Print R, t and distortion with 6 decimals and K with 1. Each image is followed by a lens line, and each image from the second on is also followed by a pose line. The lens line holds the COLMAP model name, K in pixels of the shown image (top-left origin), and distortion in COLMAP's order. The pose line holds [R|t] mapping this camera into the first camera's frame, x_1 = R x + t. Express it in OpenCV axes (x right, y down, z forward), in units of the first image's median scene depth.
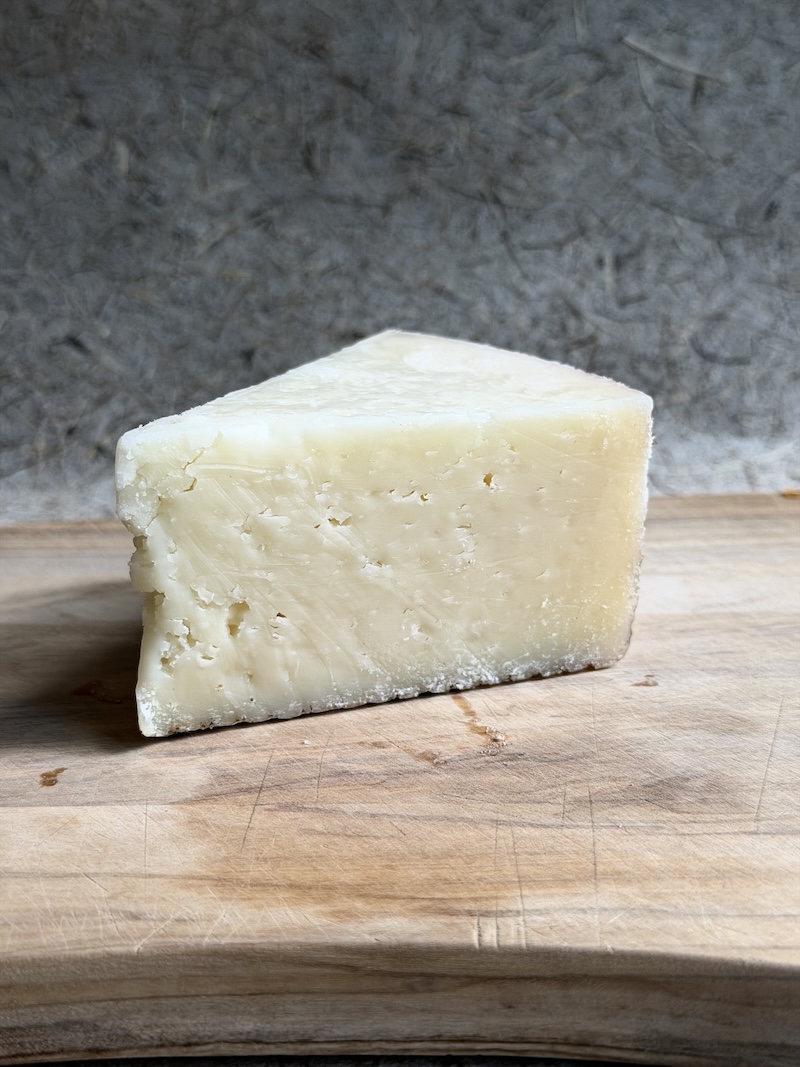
lens RADIAL K [[1557.1, 0, 394.8], [0, 1557.1, 534.3], [0, 0, 1]] dist [0.211965, -0.714180]
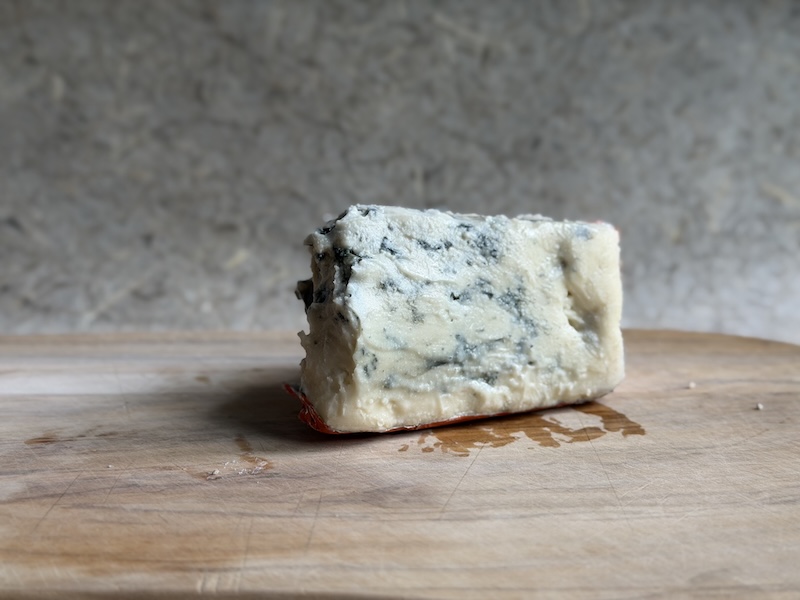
lens RADIAL K [[1167.4, 0, 400.0], [0, 1167.4, 300.0], [0, 0, 1]] dist [0.211965, -0.714180]
pose [[0.997415, 0.025298, 0.067260, 0.113065], [-0.017404, 0.993159, -0.115465, 0.108136], [-0.069721, 0.113996, 0.991032, 0.018485]]
